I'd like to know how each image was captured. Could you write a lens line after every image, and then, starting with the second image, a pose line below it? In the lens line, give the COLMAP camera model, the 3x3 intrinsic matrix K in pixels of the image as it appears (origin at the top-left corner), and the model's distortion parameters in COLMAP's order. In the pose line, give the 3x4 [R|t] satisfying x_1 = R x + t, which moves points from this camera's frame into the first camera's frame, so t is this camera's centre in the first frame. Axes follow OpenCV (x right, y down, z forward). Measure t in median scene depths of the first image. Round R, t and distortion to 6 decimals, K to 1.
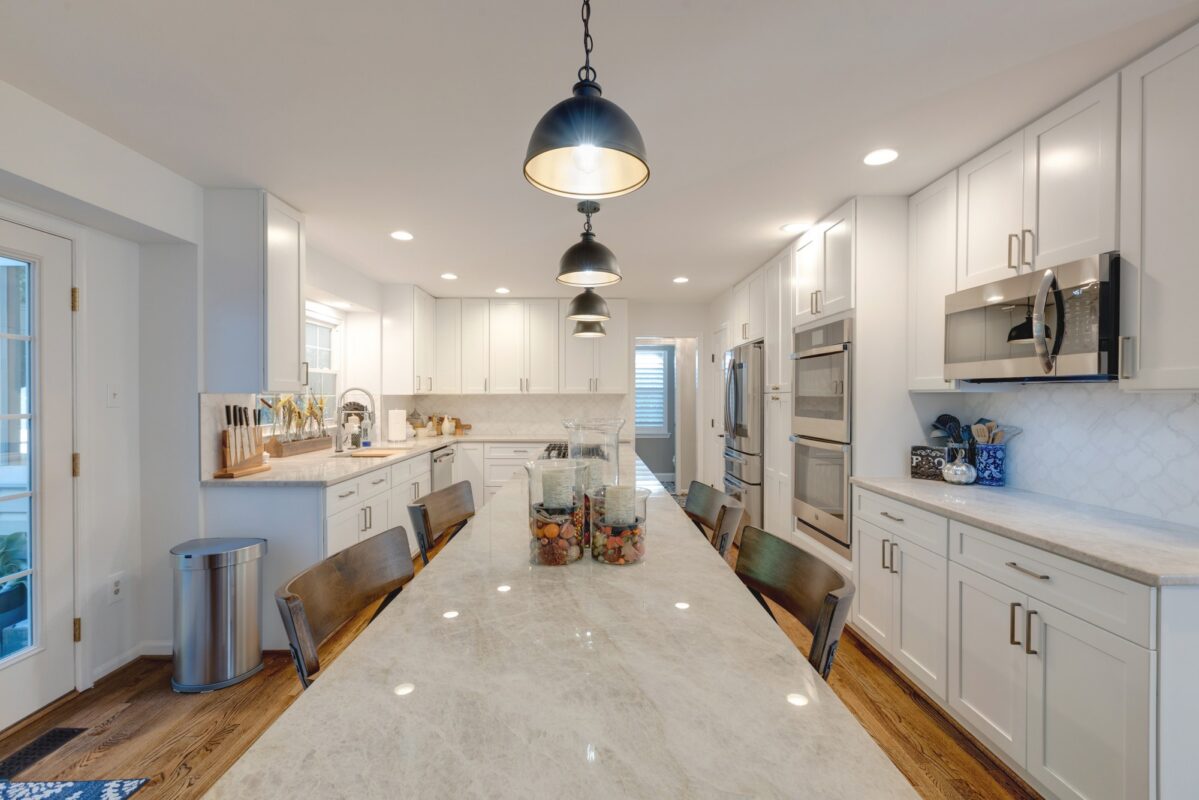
lens RADIAL K [[528.9, 0, 602.0], [0, 528.9, 398.5], [0, 0, 1]] dist [0.002942, -0.003122]
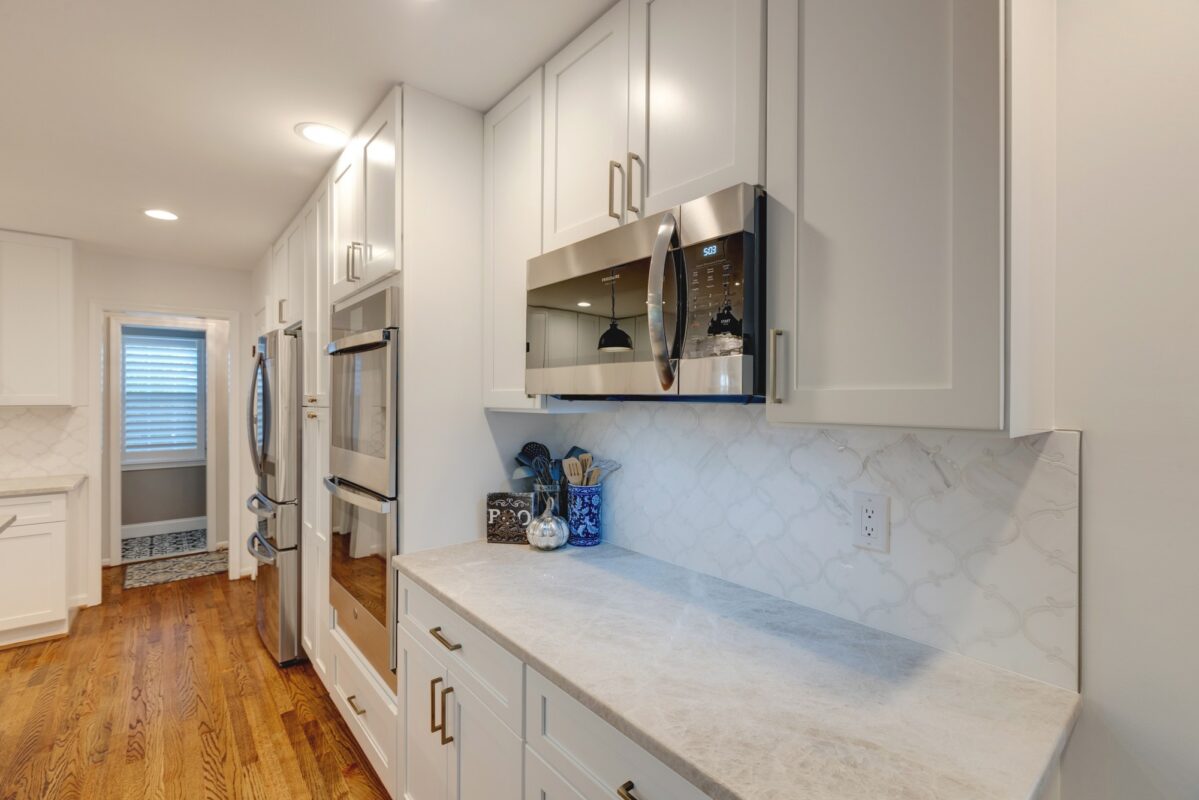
lens RADIAL K [[529.2, 0, 601.8], [0, 529.2, 398.1], [0, 0, 1]] dist [0.000390, -0.000384]
pose [[0.781488, -0.000160, 0.623921, 0.293380], [0.003443, 0.999986, -0.004056, -0.025436], [-0.623911, 0.005318, 0.781477, 0.409188]]
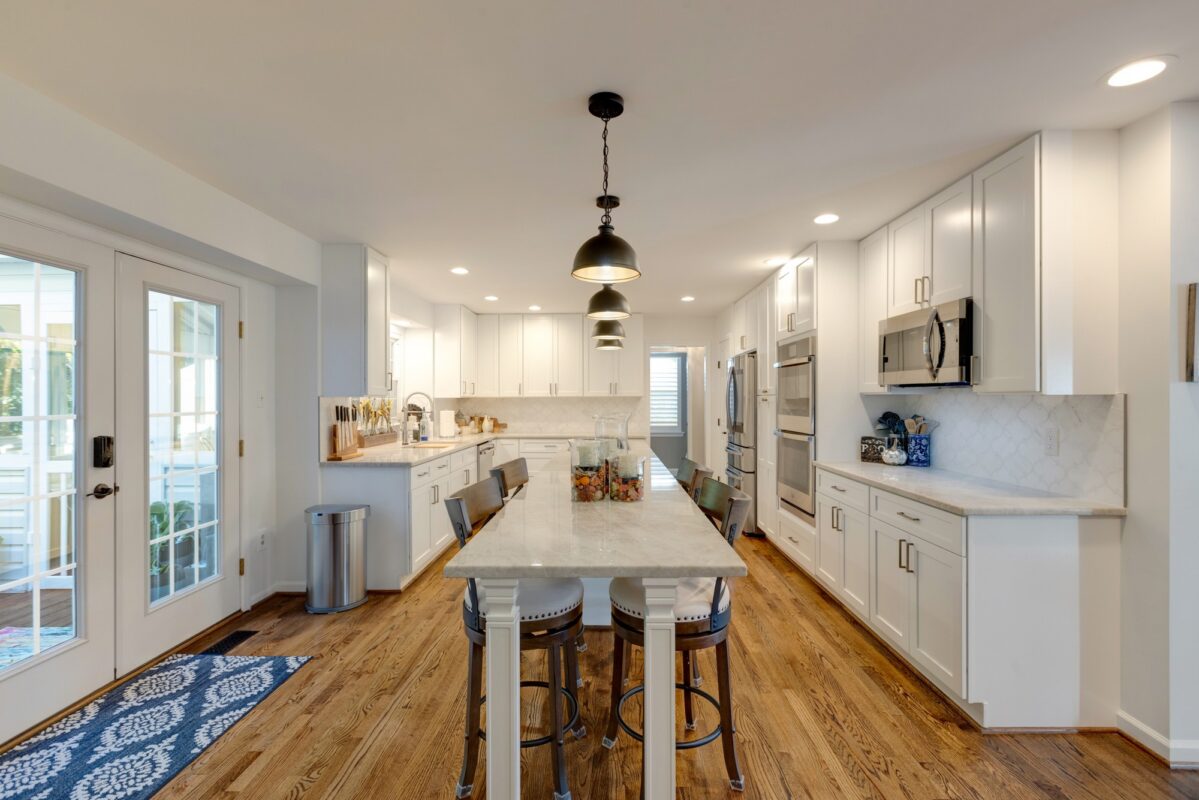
lens RADIAL K [[529.2, 0, 601.8], [0, 529.2, 398.1], [0, 0, 1]] dist [0.000390, -0.000384]
pose [[0.999195, -0.002641, -0.040023, 0.010507], [0.002409, 0.999980, -0.005844, 0.003061], [0.040037, 0.005743, 0.999182, -0.308376]]
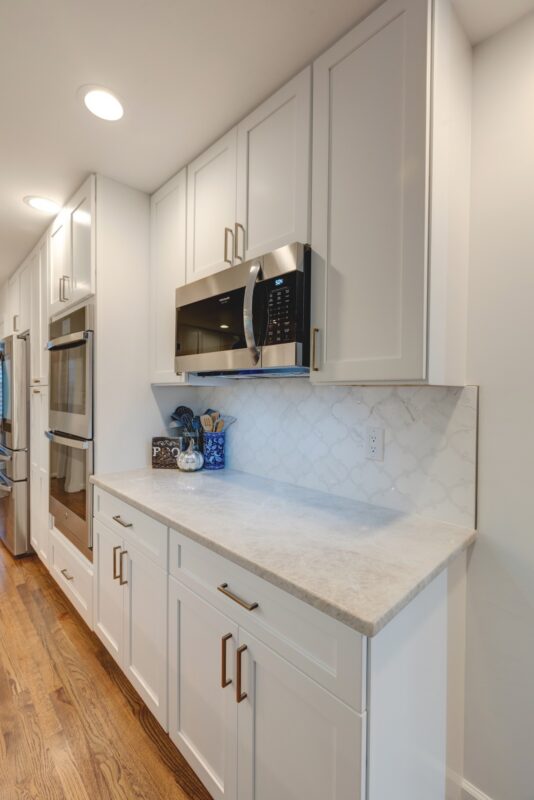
lens RADIAL K [[353.1, 0, 266.0], [0, 353.1, 397.9], [0, 0, 1]] dist [0.000390, -0.000384]
pose [[0.734593, -0.006711, 0.678475, 0.286222], [-0.001873, 0.999927, 0.011919, 0.003924], [-0.678506, -0.010027, 0.734527, 0.350391]]
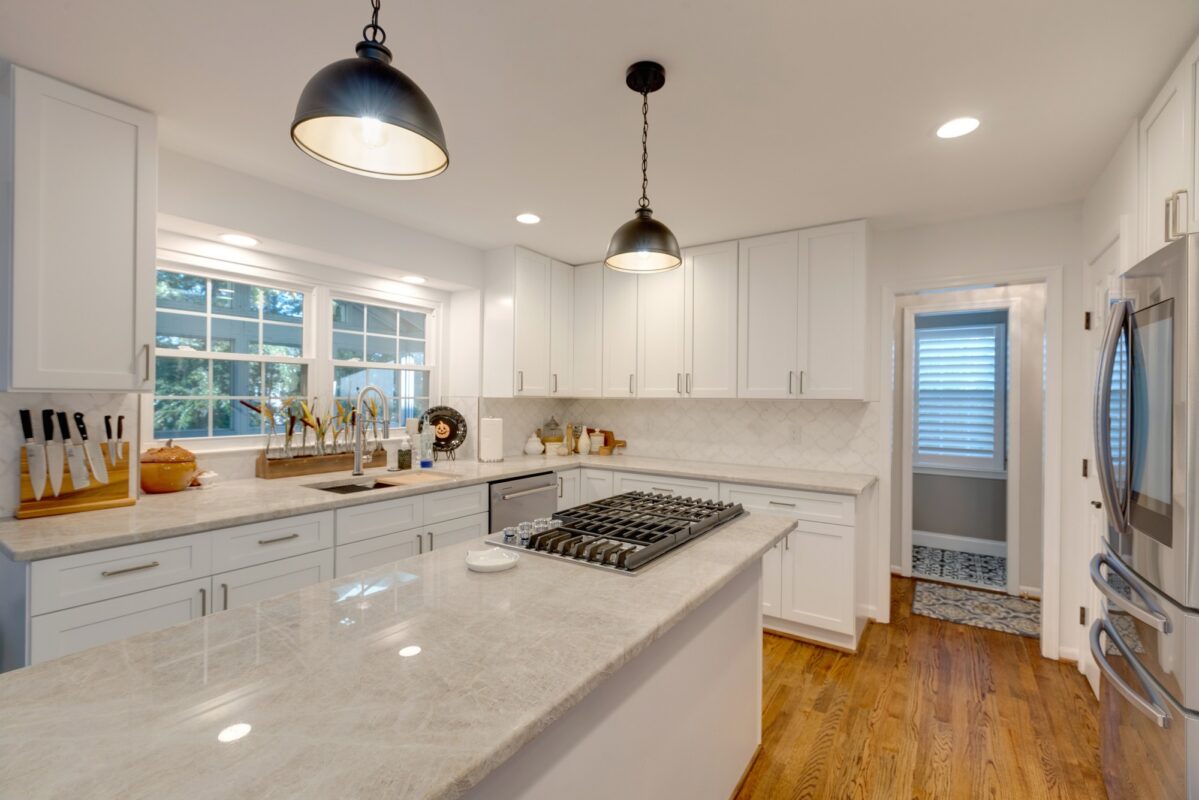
lens RADIAL K [[524.9, 0, 601.0], [0, 524.9, 397.3], [0, 0, 1]] dist [0.000527, -0.000486]
pose [[0.818206, 0.007324, -0.574878, 0.284030], [-0.013400, 0.999890, -0.006334, -0.008673], [0.574768, 0.012886, 0.818215, 0.894500]]
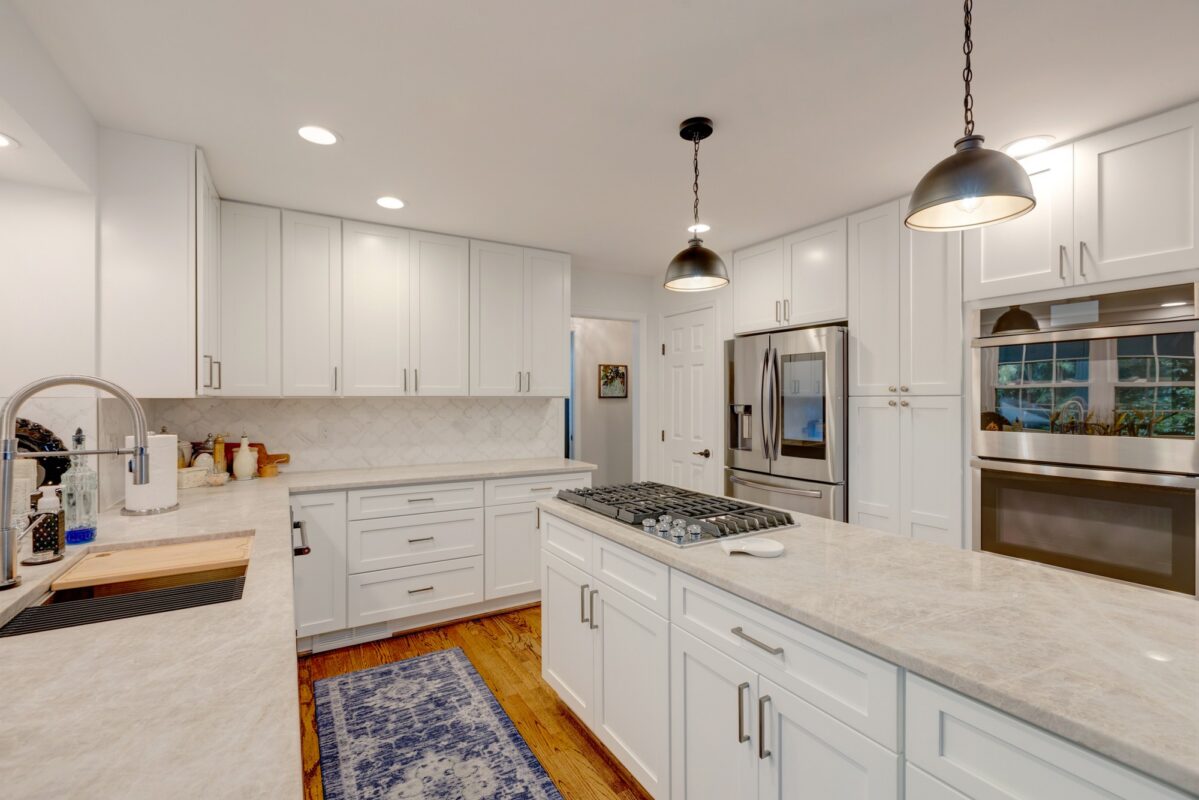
lens RADIAL K [[529.2, 0, 601.8], [0, 529.2, 398.1], [0, 0, 1]] dist [0.000390, -0.000384]
pose [[0.870356, 0.000392, 0.492423, -0.518712], [0.002030, 0.999988, -0.004383, -0.008193], [-0.492419, 0.004814, 0.870345, 0.845494]]
